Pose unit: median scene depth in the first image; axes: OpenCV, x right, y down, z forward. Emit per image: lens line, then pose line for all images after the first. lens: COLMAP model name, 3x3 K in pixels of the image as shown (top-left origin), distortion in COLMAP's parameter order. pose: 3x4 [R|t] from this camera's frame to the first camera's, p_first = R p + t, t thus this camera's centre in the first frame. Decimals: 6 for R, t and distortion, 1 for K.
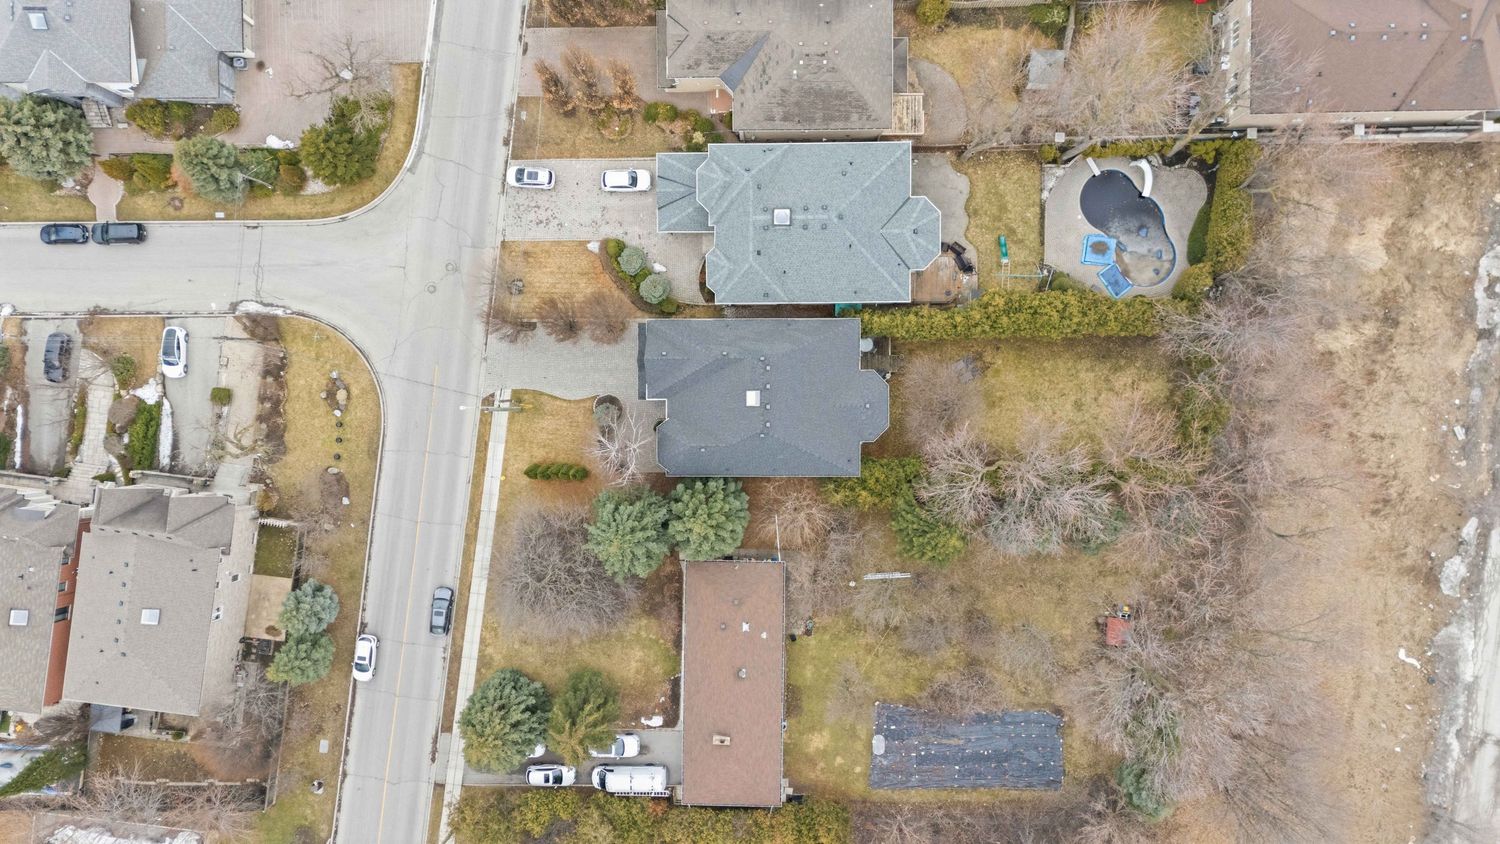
lens RADIAL K [[1091.1, 0, 750.1], [0, 1091.1, 420.7], [0, 0, 1]] dist [0.068335, -0.076458]
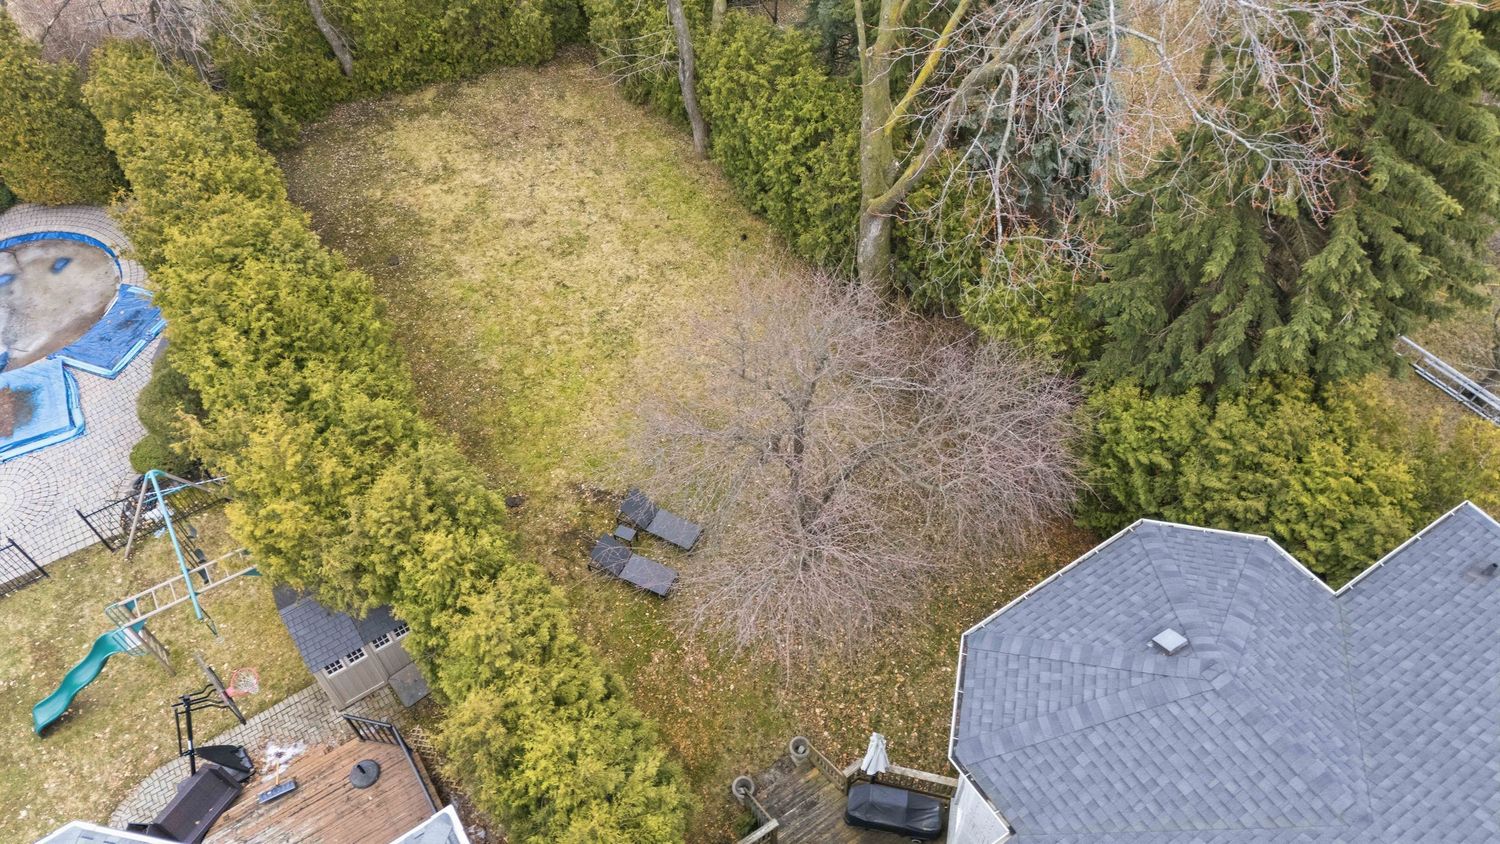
lens RADIAL K [[1091.8, 0, 750.0], [0, 1091.8, 422.0], [0, 0, 1]] dist [0.100125, -0.097964]
pose [[-0.544374, -0.636776, 0.546053, 0.069302], [0.837306, -0.451875, 0.307779, -0.090638], [0.050761, 0.624760, 0.779165, 0.797153]]
